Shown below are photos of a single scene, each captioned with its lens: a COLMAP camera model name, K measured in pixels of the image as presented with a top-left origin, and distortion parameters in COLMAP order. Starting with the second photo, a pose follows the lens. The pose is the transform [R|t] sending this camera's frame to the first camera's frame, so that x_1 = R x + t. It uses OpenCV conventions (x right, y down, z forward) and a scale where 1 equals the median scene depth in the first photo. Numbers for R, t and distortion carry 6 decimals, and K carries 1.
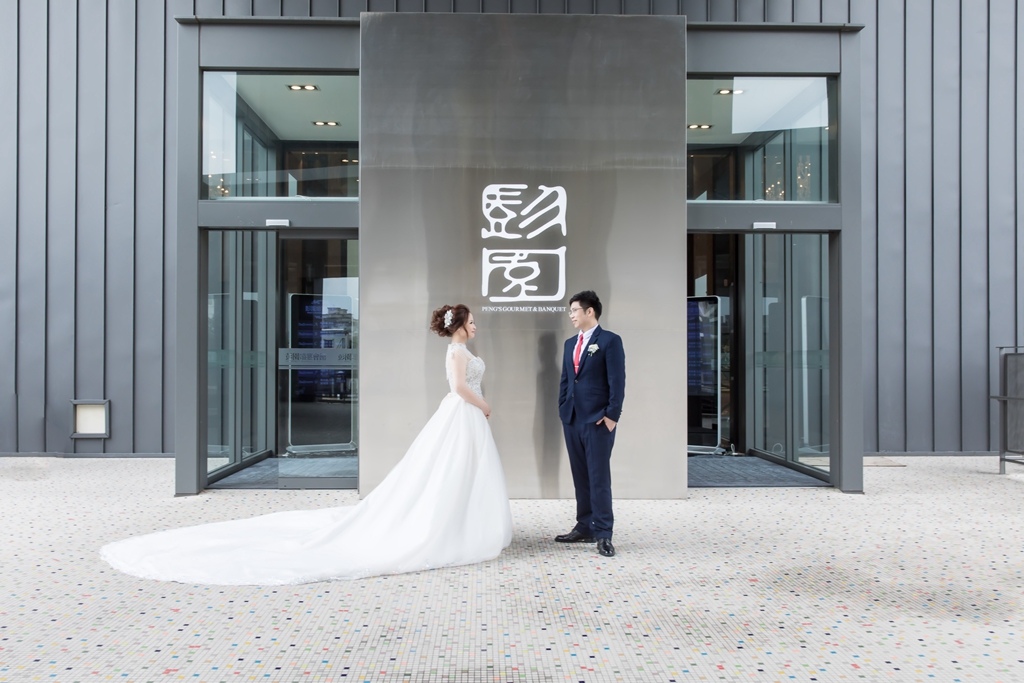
lens RADIAL K [[886.2, 0, 512.1], [0, 886.2, 346.0], [0, 0, 1]] dist [-0.015793, 0.009893]
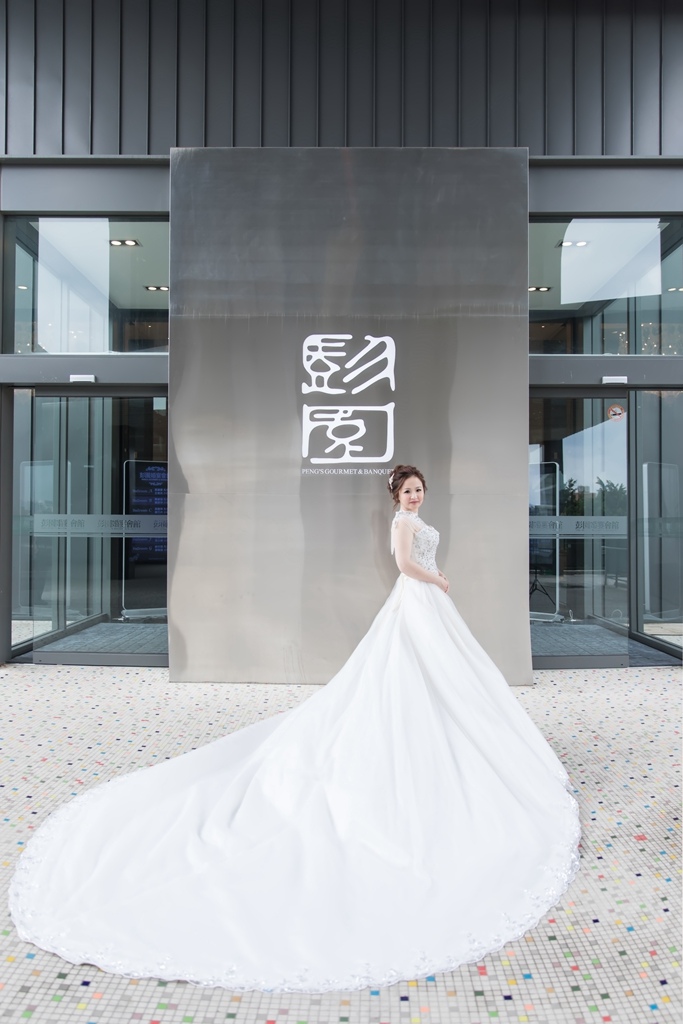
lens RADIAL K [[637.4, 0, 339.8], [0, 637.4, 505.1], [0, 0, 1]] dist [-0.004694, -0.006272]
pose [[0.997721, 0.001908, -0.067442, 0.048887], [-0.002508, 0.999958, -0.008814, -0.000916], [0.067423, 0.008963, 0.997684, 0.344105]]
